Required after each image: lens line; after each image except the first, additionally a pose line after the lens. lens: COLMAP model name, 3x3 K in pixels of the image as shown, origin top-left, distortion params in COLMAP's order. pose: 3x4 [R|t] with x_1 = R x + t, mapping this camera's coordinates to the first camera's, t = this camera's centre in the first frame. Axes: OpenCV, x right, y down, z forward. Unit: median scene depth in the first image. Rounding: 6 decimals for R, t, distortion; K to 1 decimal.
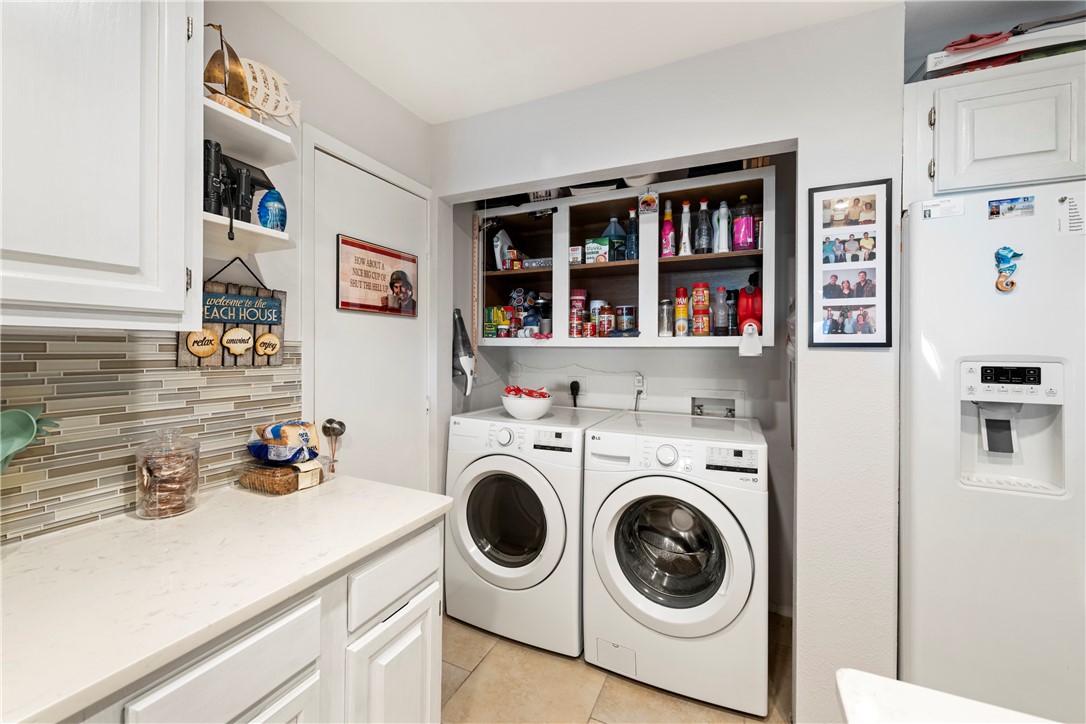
lens RADIAL K [[434.5, 0, 544.2], [0, 434.5, 348.8], [0, 0, 1]] dist [-0.000007, -0.000193]
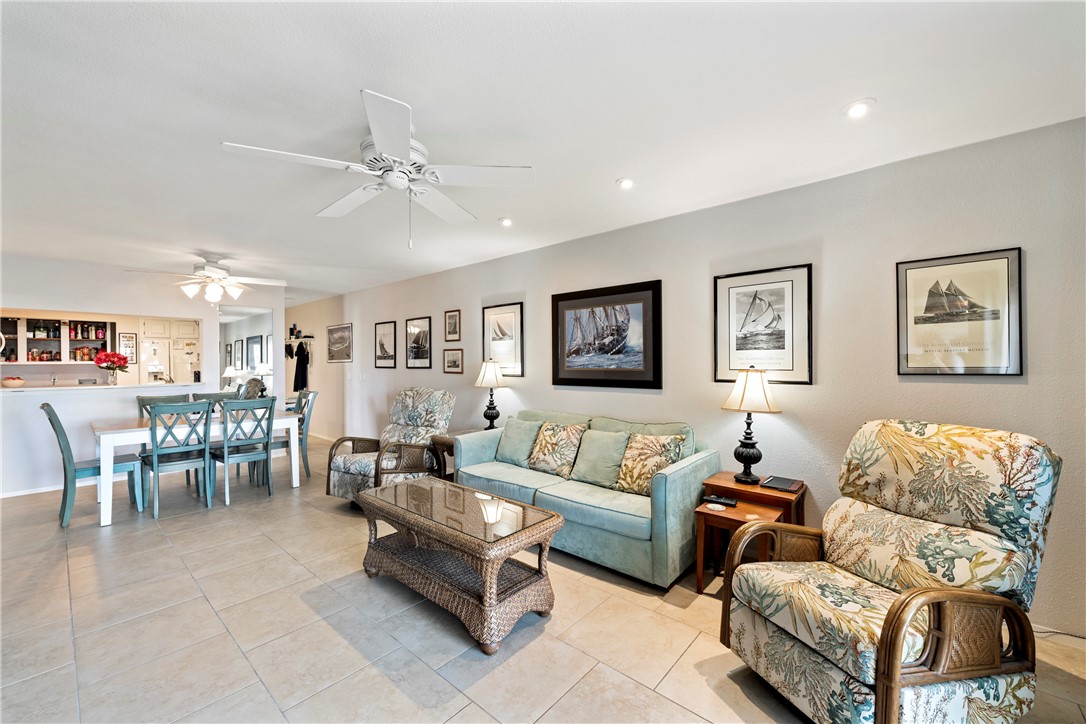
lens RADIAL K [[429.6, 0, 540.9], [0, 429.6, 362.9], [0, 0, 1]] dist [-0.001275, -0.000232]
pose [[0.285963, -0.013723, 0.958143, -2.178388], [0.009667, 0.999888, 0.011435, -0.019333], [-0.958192, 0.005993, 0.286063, -4.029751]]
